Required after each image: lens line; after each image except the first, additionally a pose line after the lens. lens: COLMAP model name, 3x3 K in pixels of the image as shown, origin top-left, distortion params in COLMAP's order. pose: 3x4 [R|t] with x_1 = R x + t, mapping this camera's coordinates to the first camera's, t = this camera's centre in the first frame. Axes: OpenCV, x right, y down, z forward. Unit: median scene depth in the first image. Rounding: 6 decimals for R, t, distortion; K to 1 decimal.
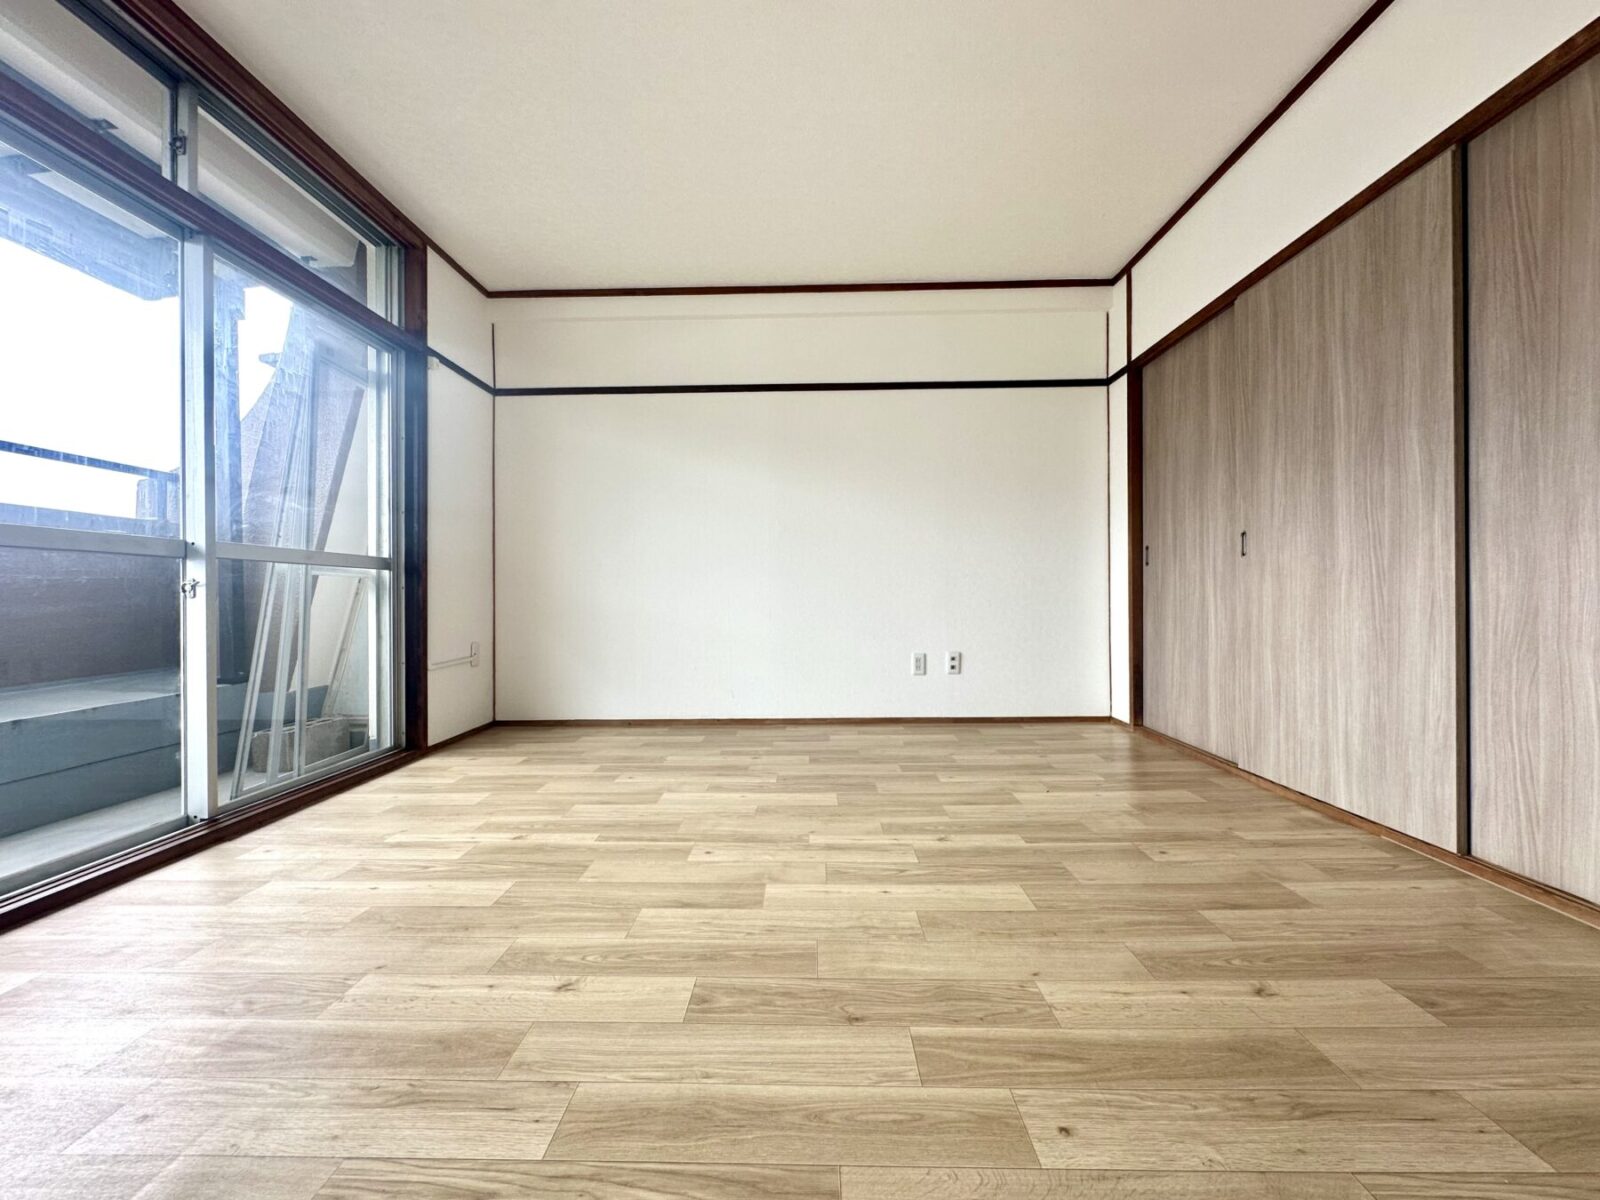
lens RADIAL K [[637.4, 0, 800.0], [0, 637.4, 600.0], [0, 0, 1]] dist [-0.000860, 0.000336]
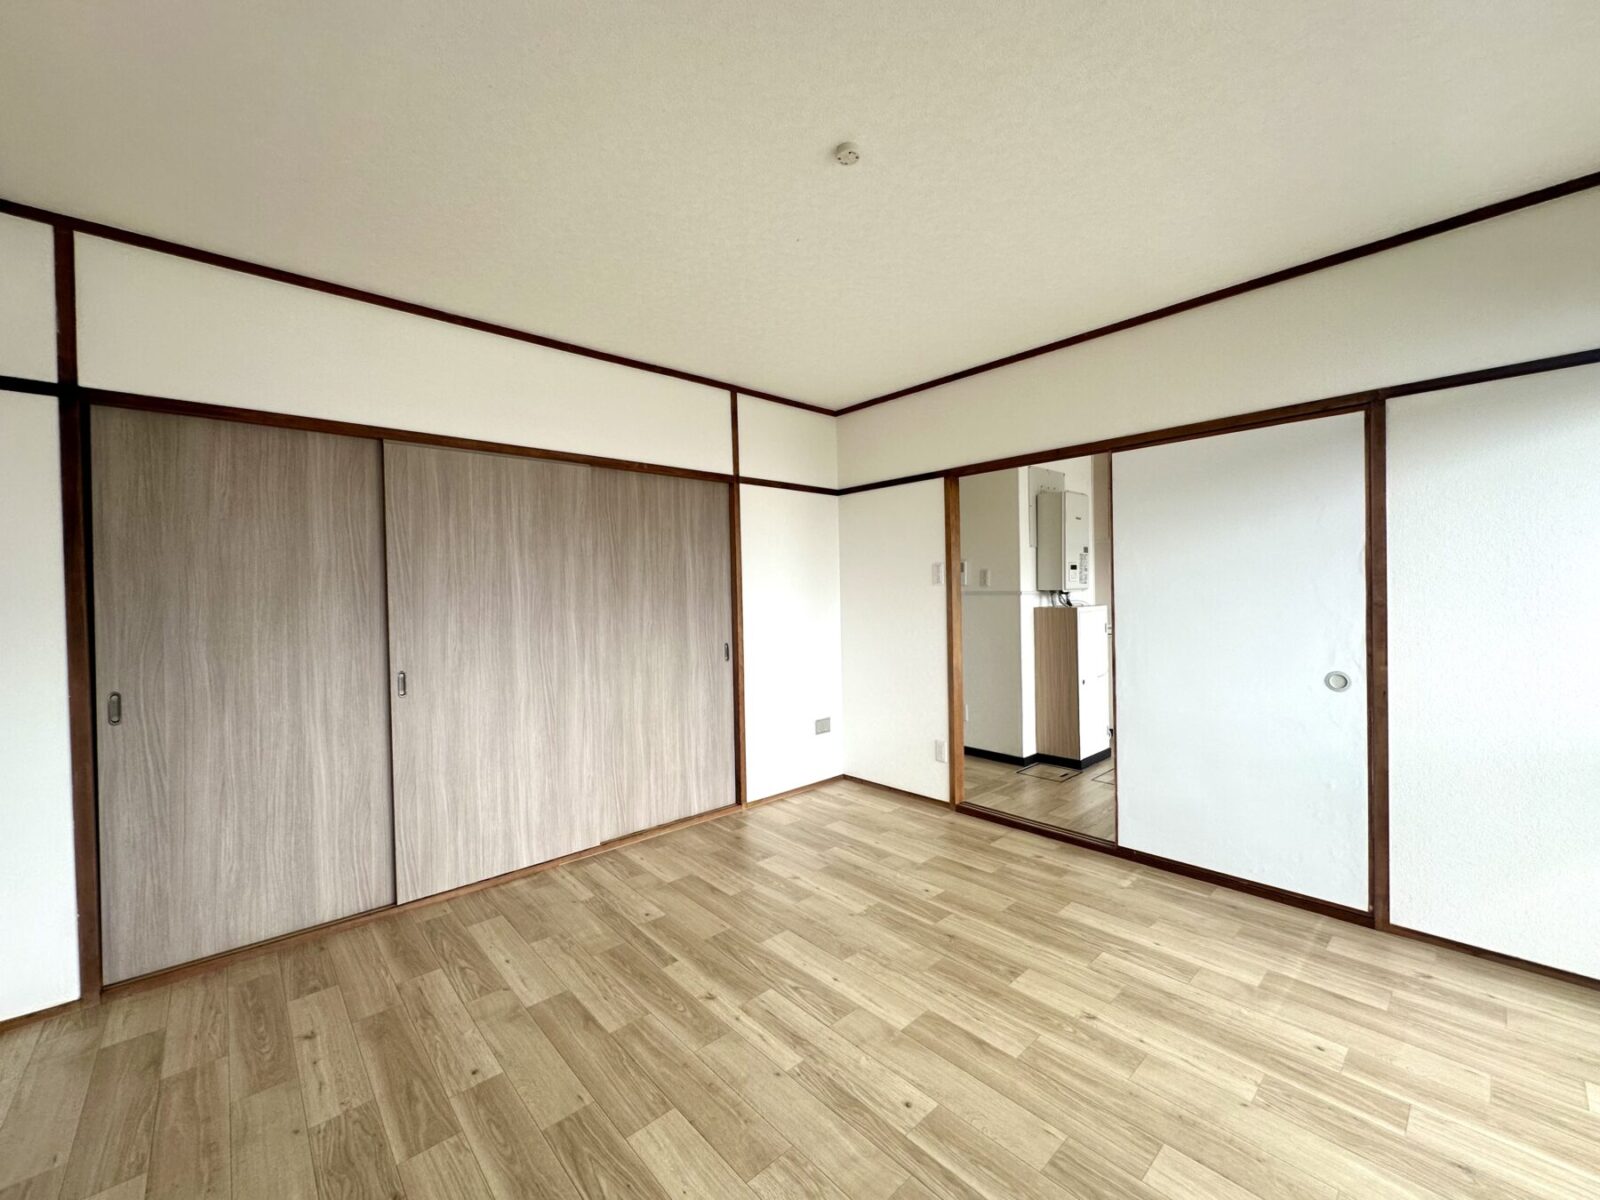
lens RADIAL K [[637.4, 0, 800.0], [0, 637.4, 600.0], [0, 0, 1]] dist [-0.000860, 0.000336]
pose [[-0.686525, 0.014966, 0.726952, -0.670443], [0.030435, 0.999503, 0.008166, -0.286882], [-0.726469, 0.027731, -0.686640, 1.665571]]
